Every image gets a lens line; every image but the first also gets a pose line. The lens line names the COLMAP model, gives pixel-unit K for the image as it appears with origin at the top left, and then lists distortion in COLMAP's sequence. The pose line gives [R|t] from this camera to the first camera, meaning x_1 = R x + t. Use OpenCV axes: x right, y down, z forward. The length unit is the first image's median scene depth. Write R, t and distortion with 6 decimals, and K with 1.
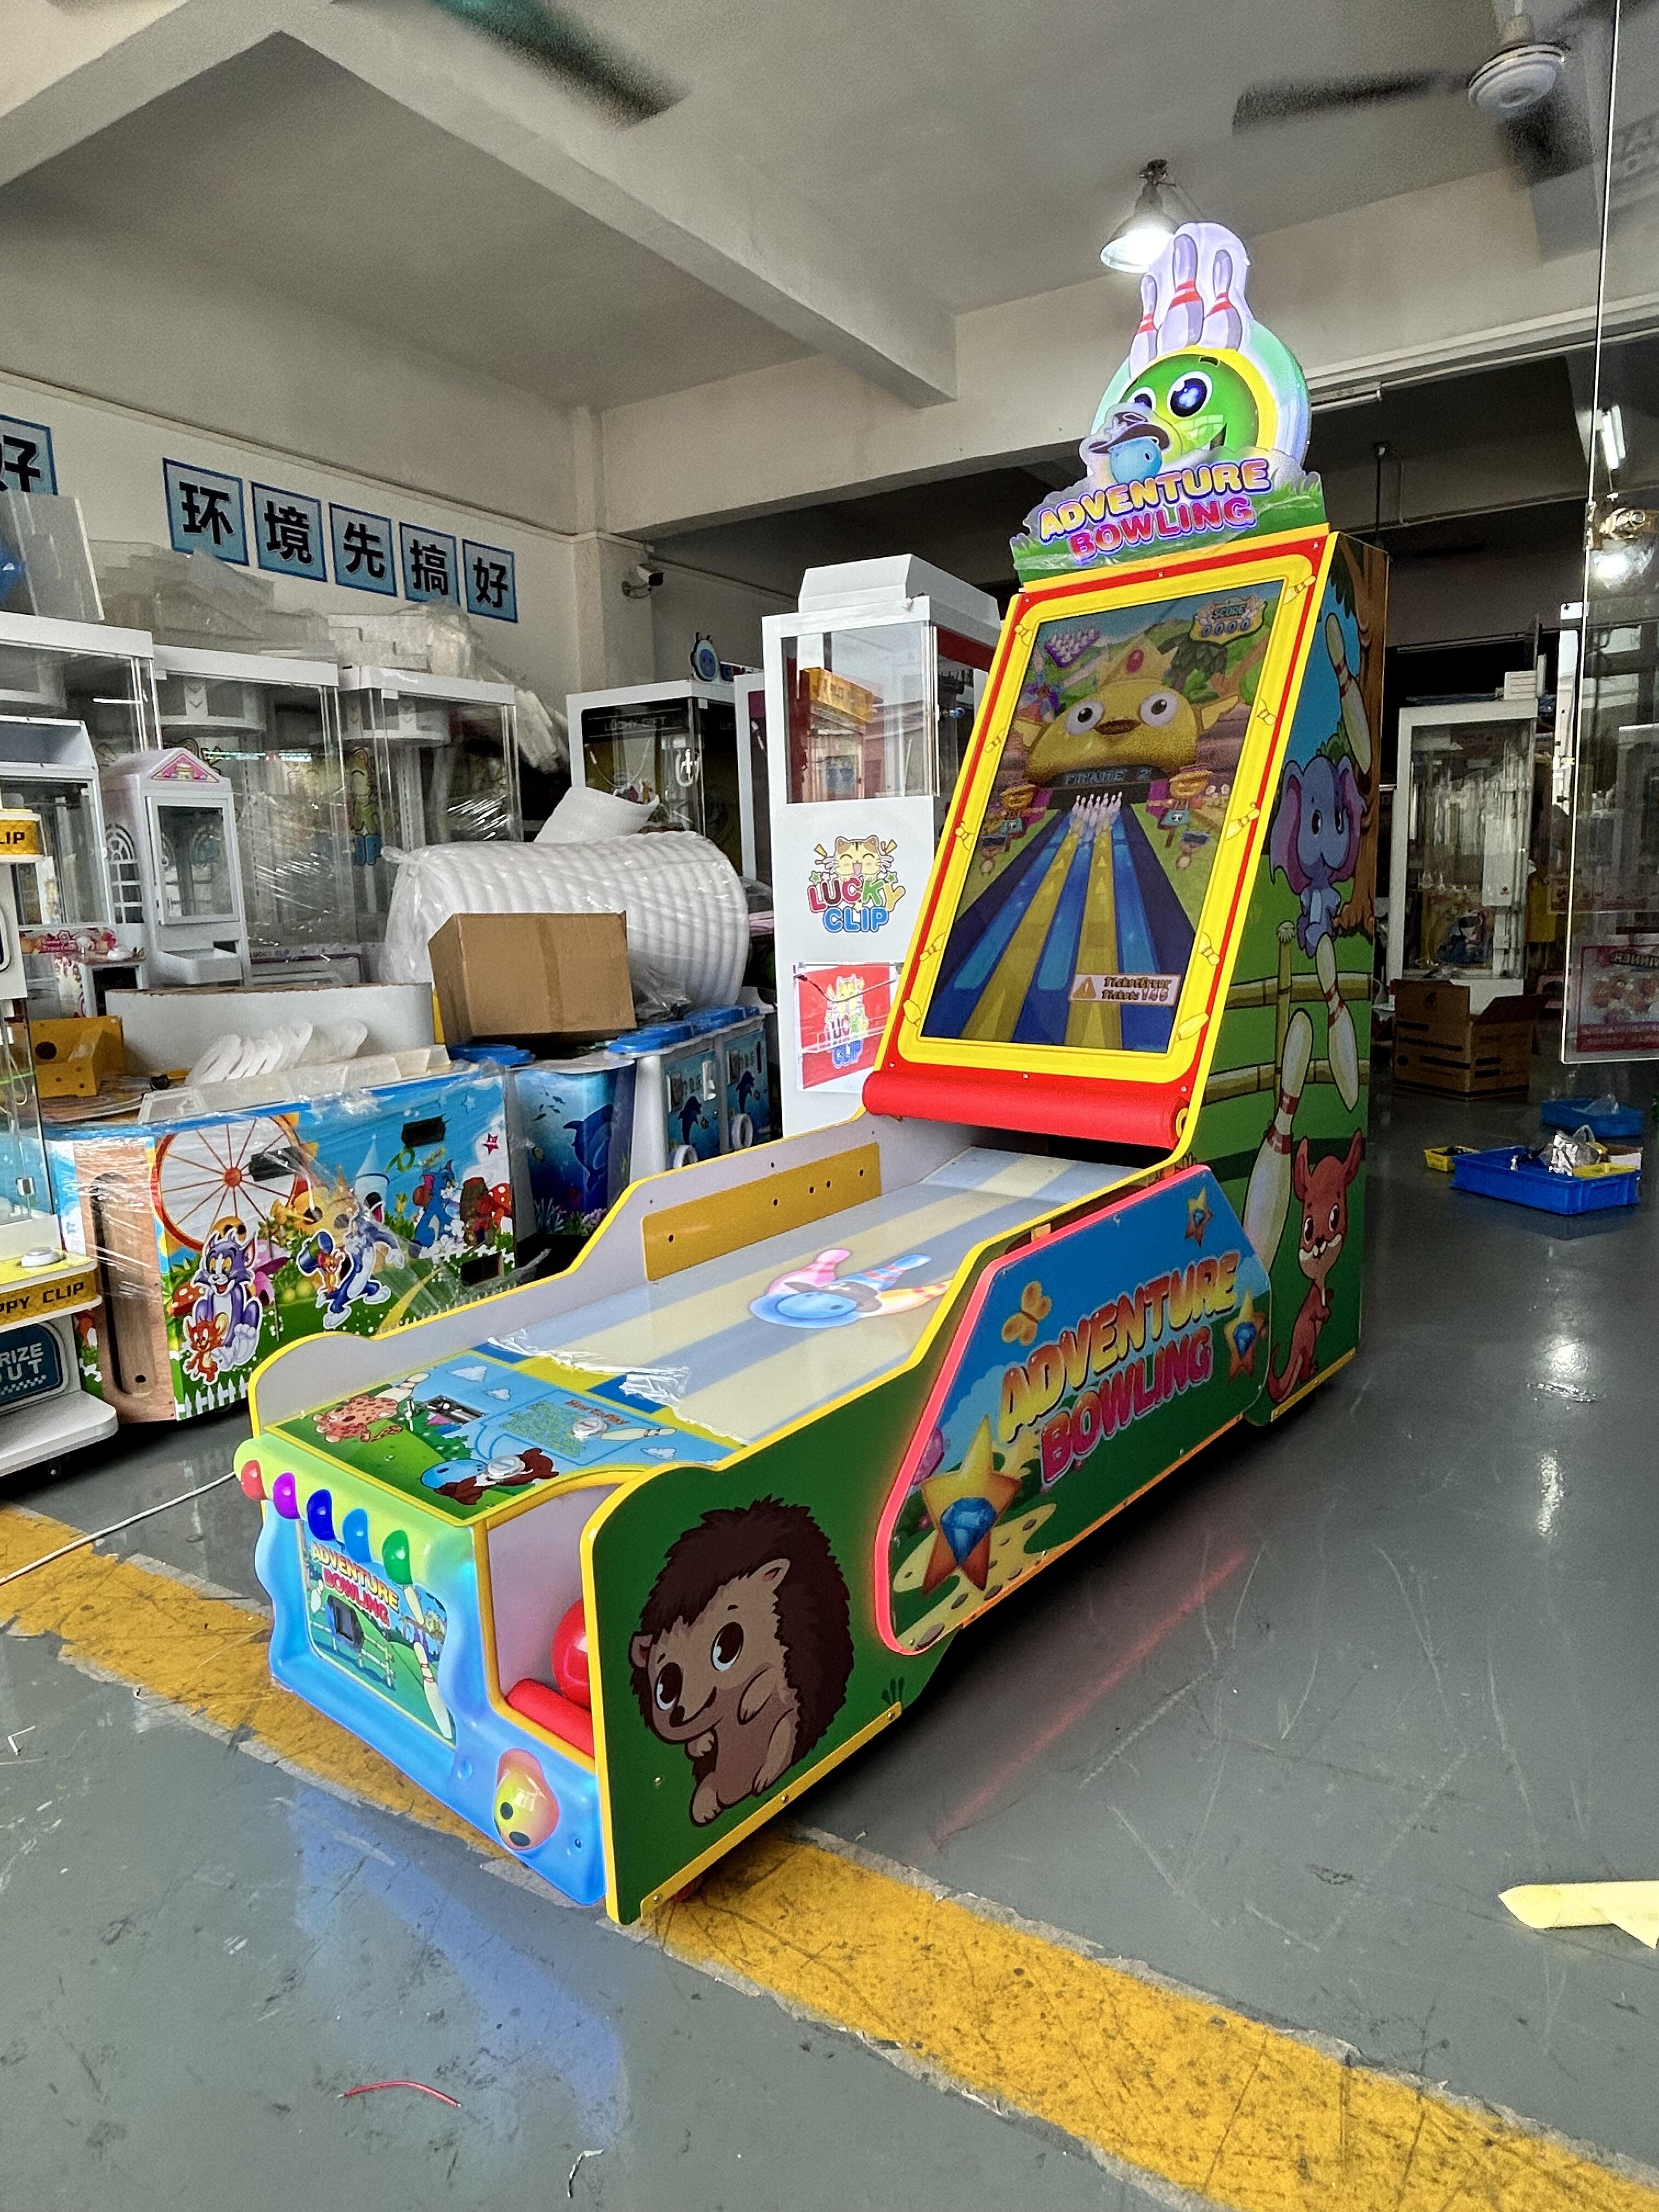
lens RADIAL K [[1337.2, 0, 828.9], [0, 1337.2, 1101.8], [0, 0, 1]] dist [-0.004228, 0.003552]
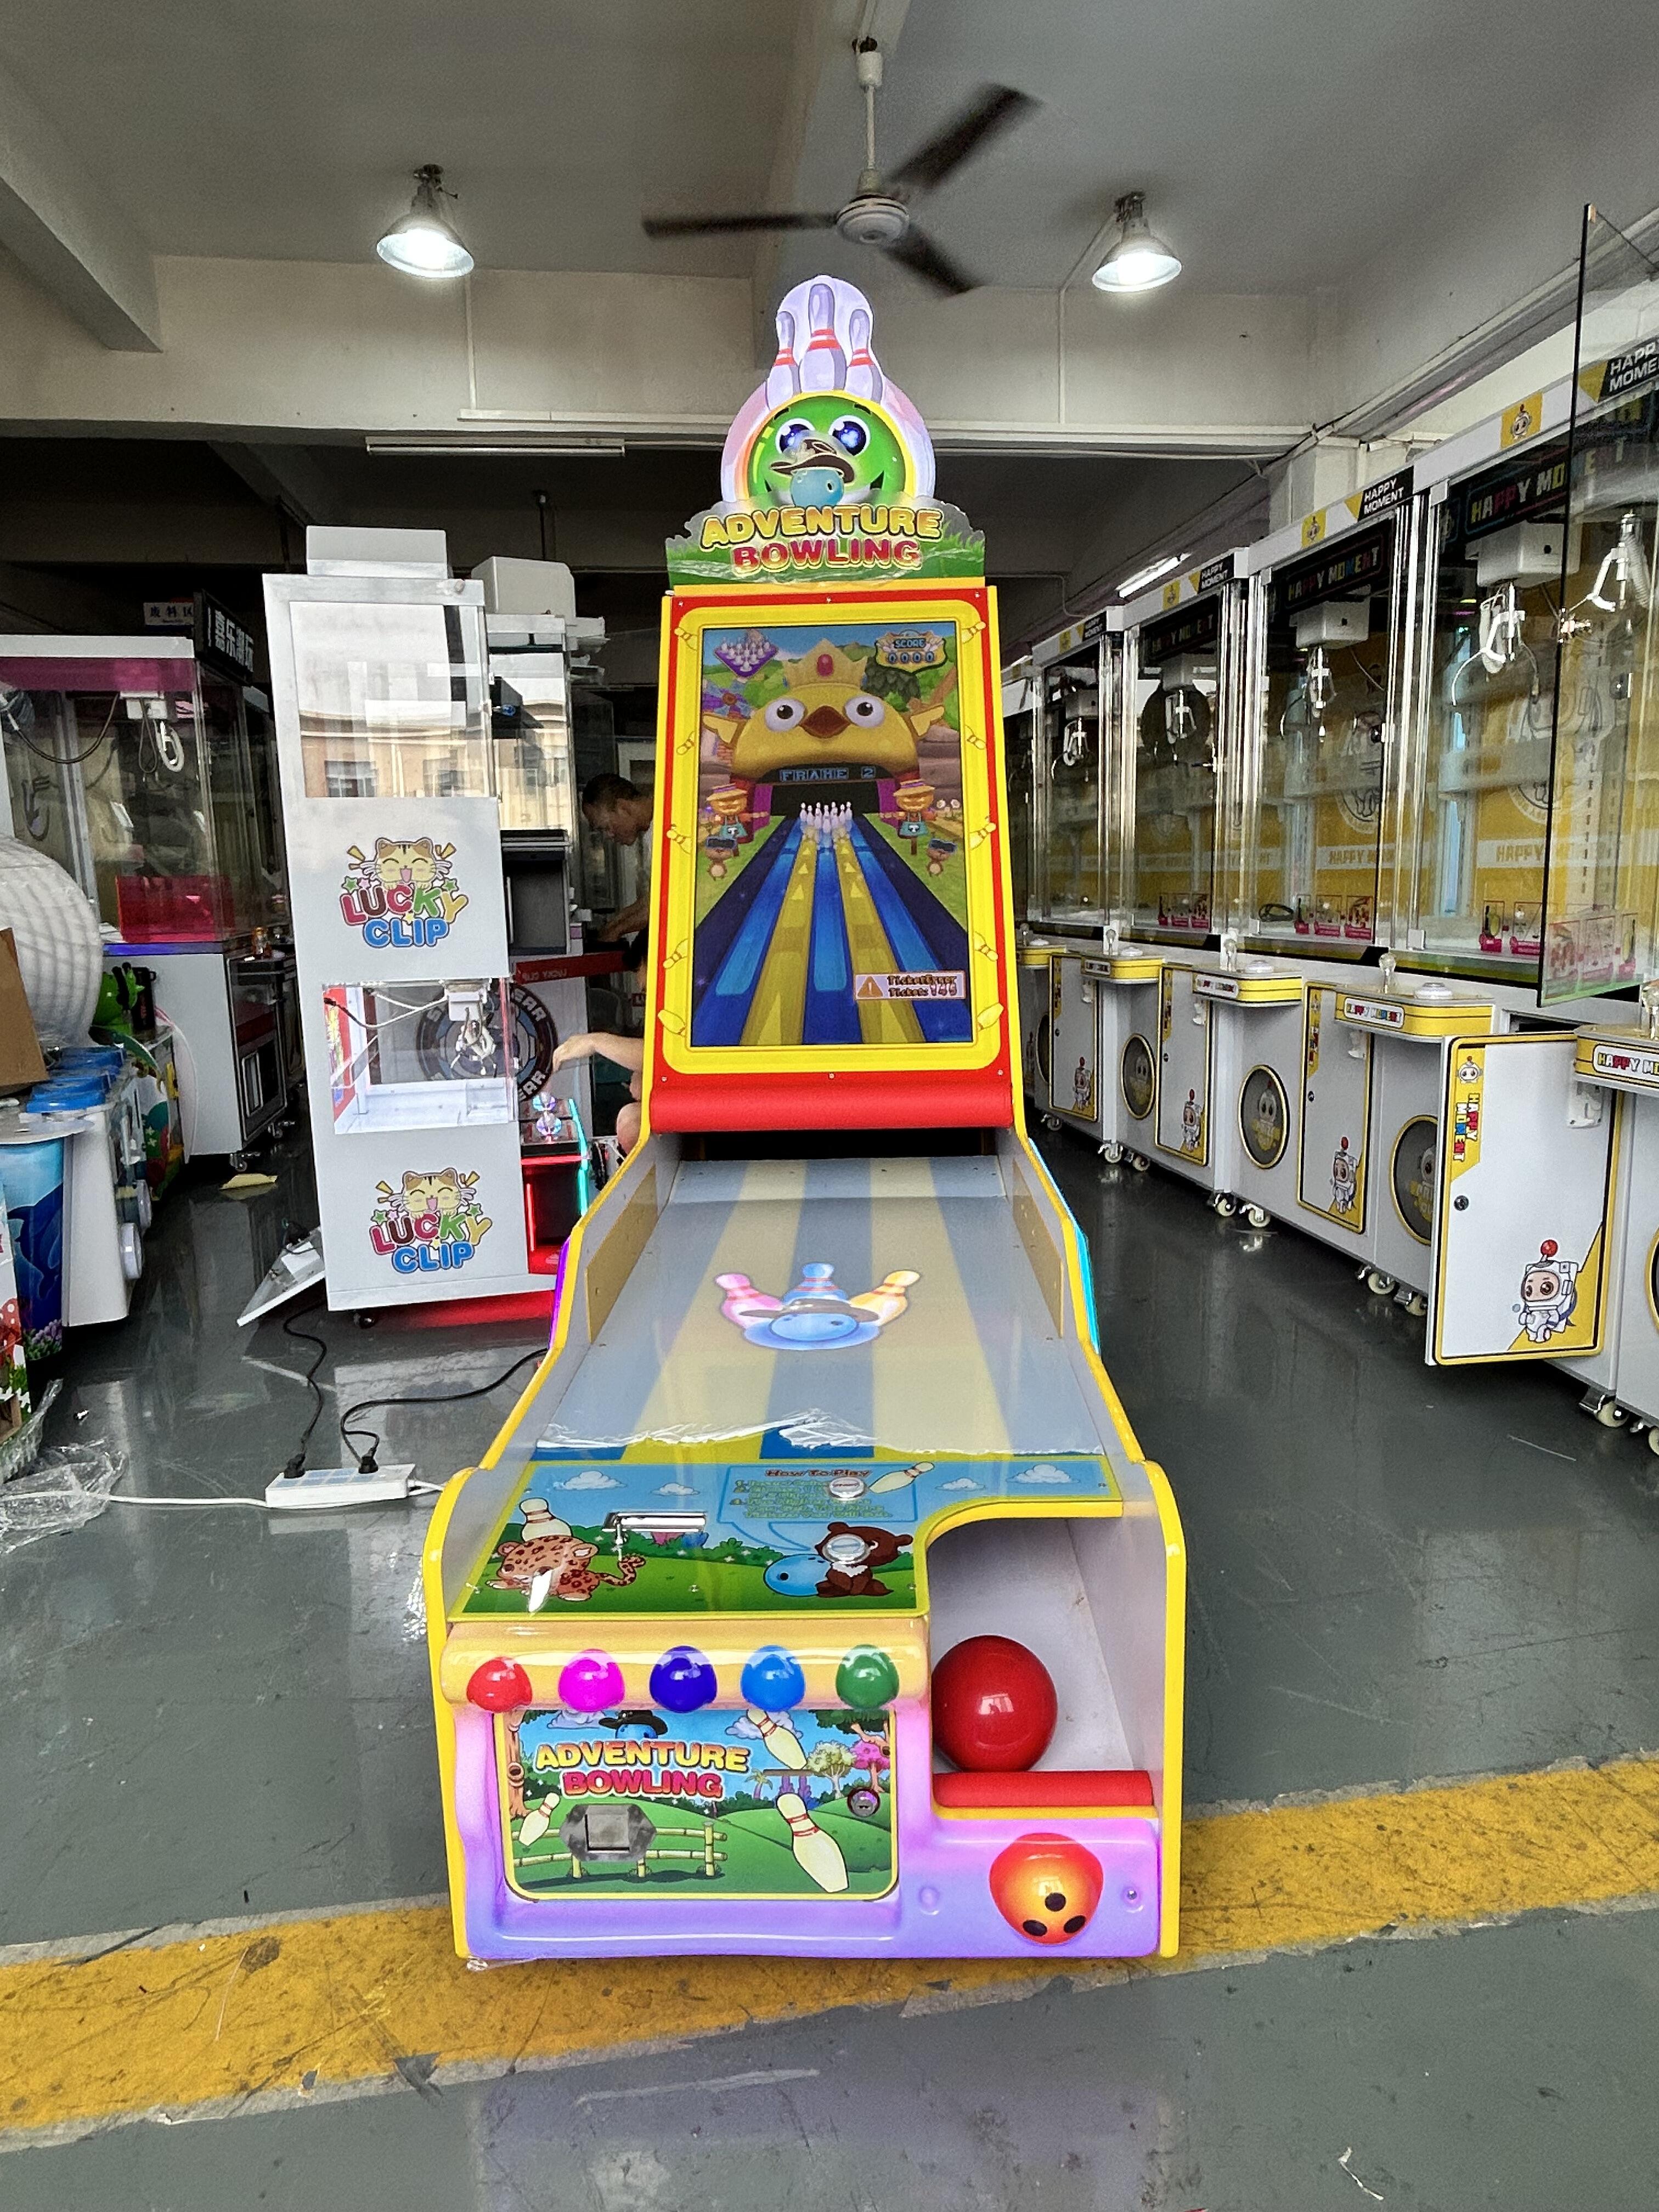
lens RADIAL K [[1337.2, 0, 835.4], [0, 1337.2, 1101.9], [0, 0, 1]] dist [-0.004228, 0.003552]
pose [[0.769136, -0.088983, 0.632860, -0.473855], [0.101355, 0.994710, 0.016681, -0.015804], [-0.630997, 0.051314, 0.774087, 0.205366]]
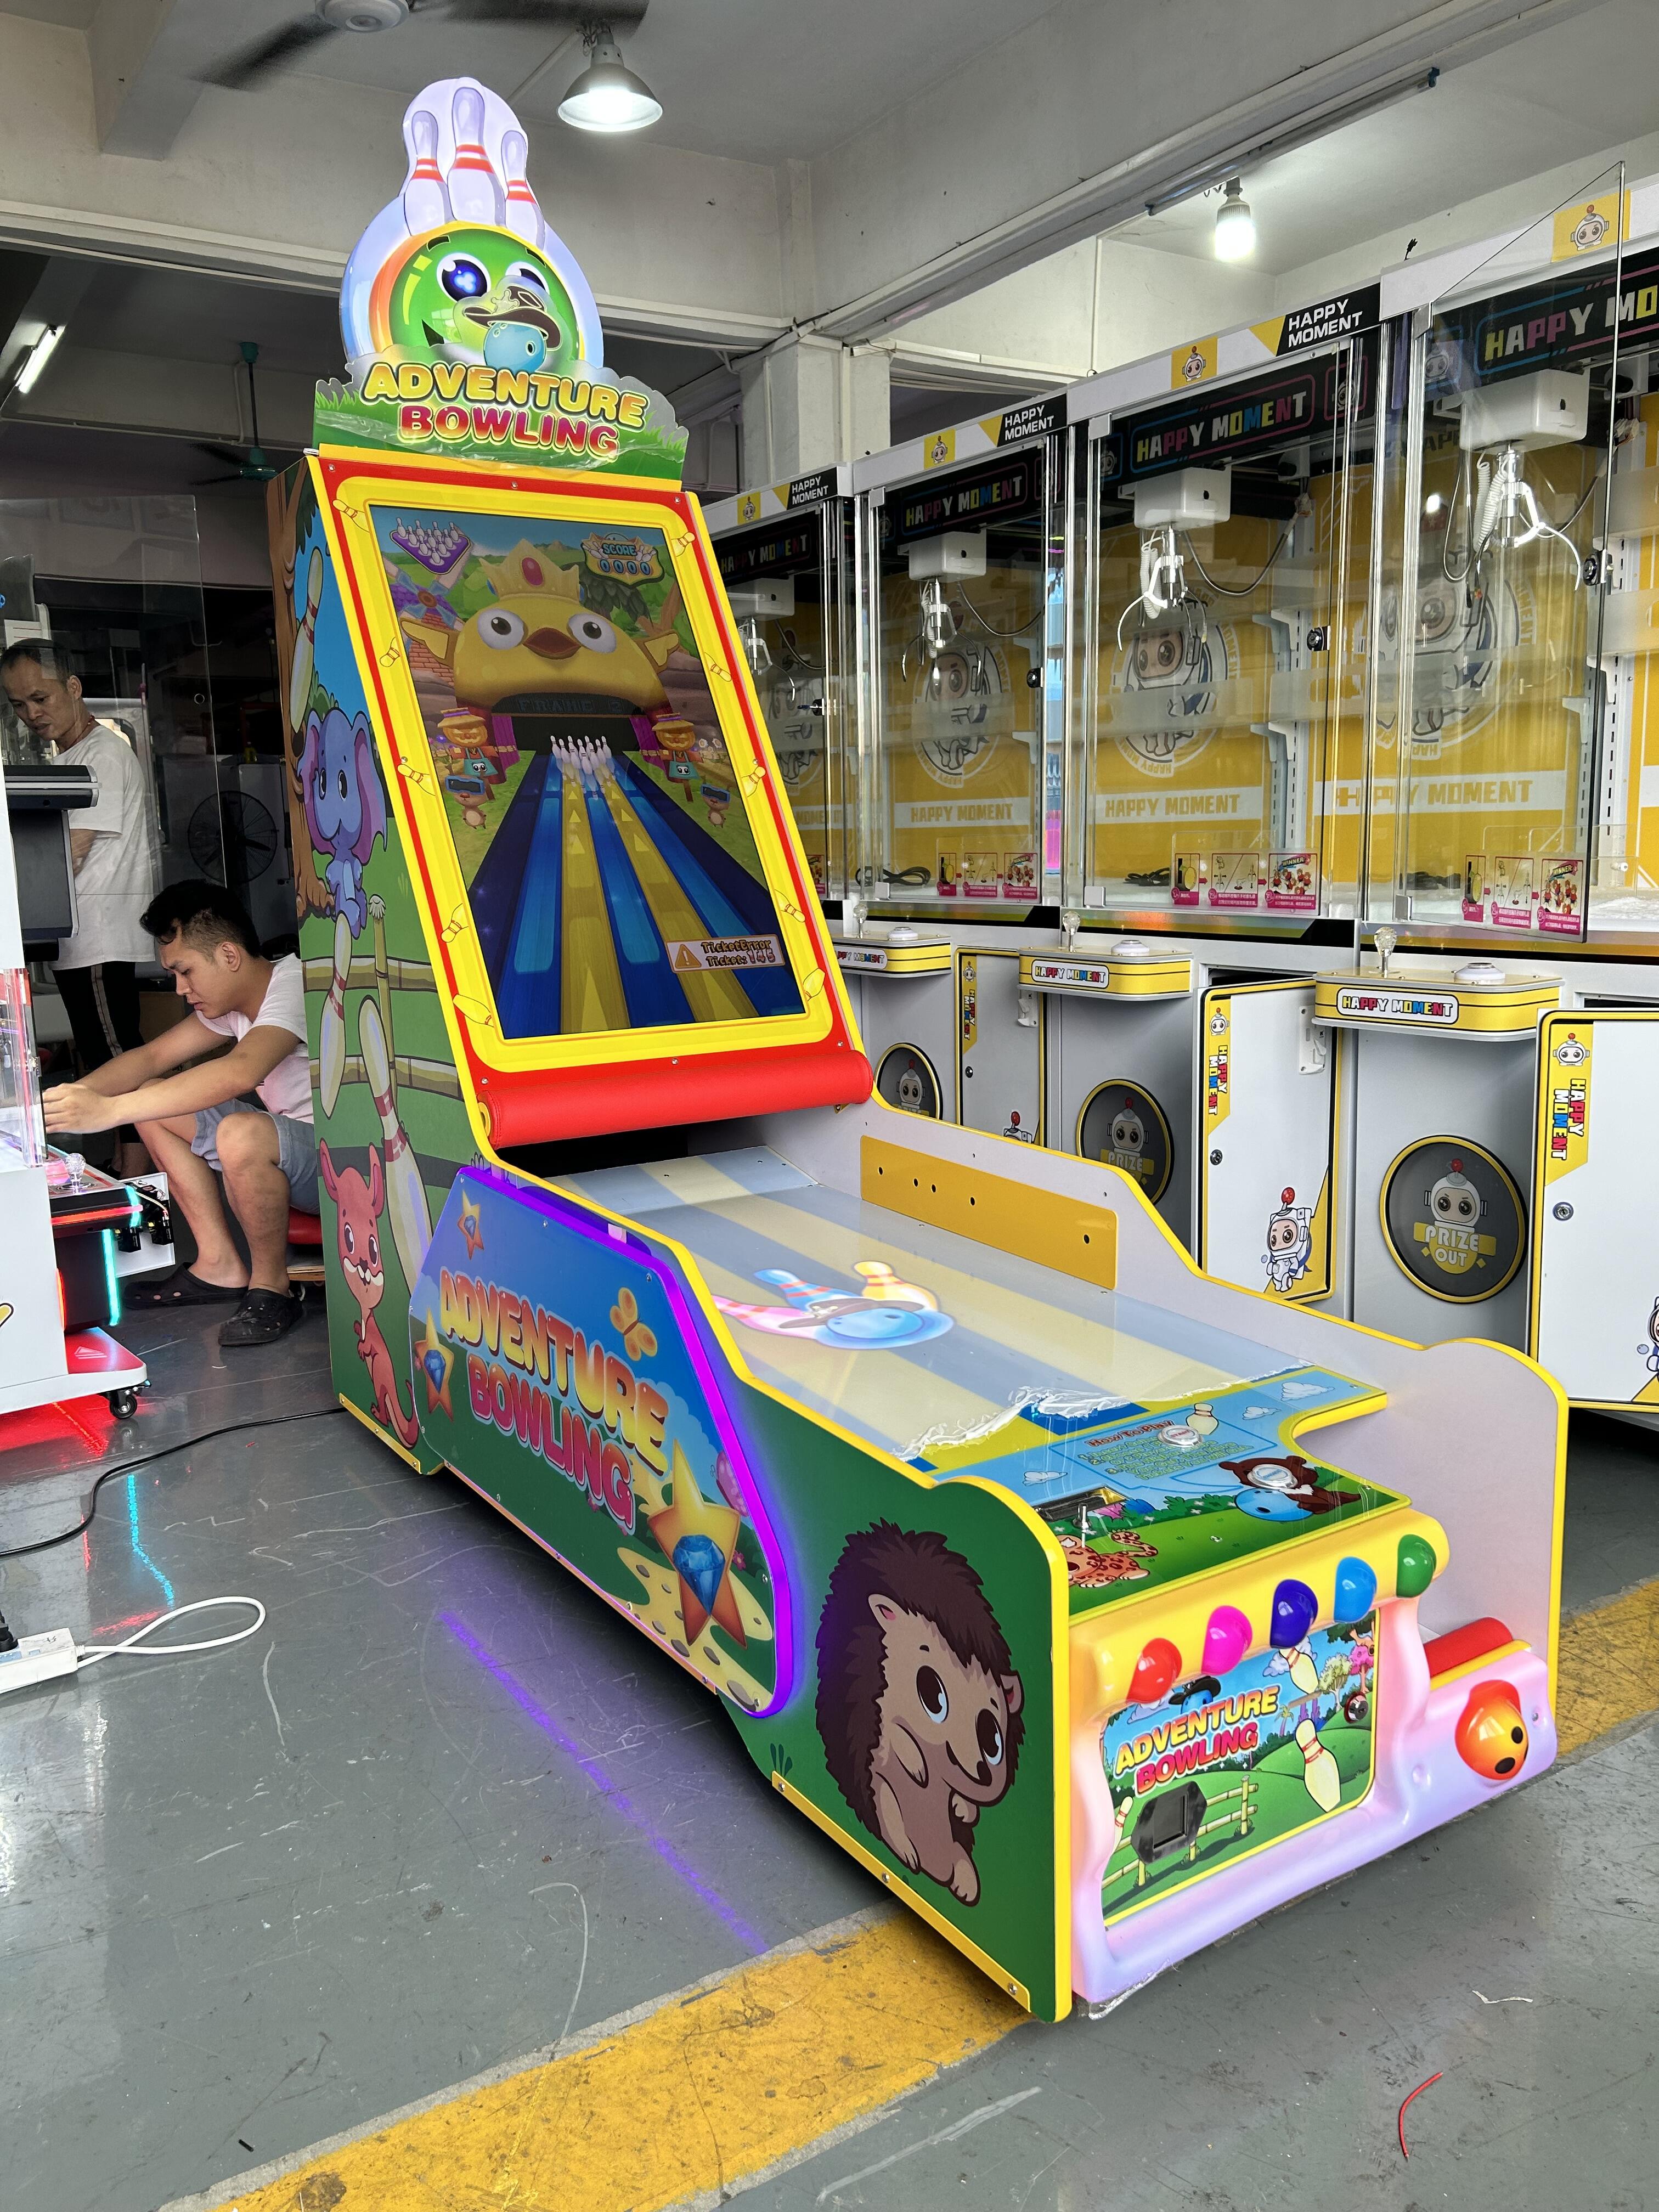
lens RADIAL K [[1676.4, 0, 825.1], [0, 1676.4, 1112.0], [0, 0, 1]] dist [0.048191, -0.051317]
pose [[0.277510, -0.132725, 0.951510, -0.817711], [0.172965, 0.981130, 0.086411, -0.060971], [-0.945024, 0.140598, 0.295231, 0.571658]]
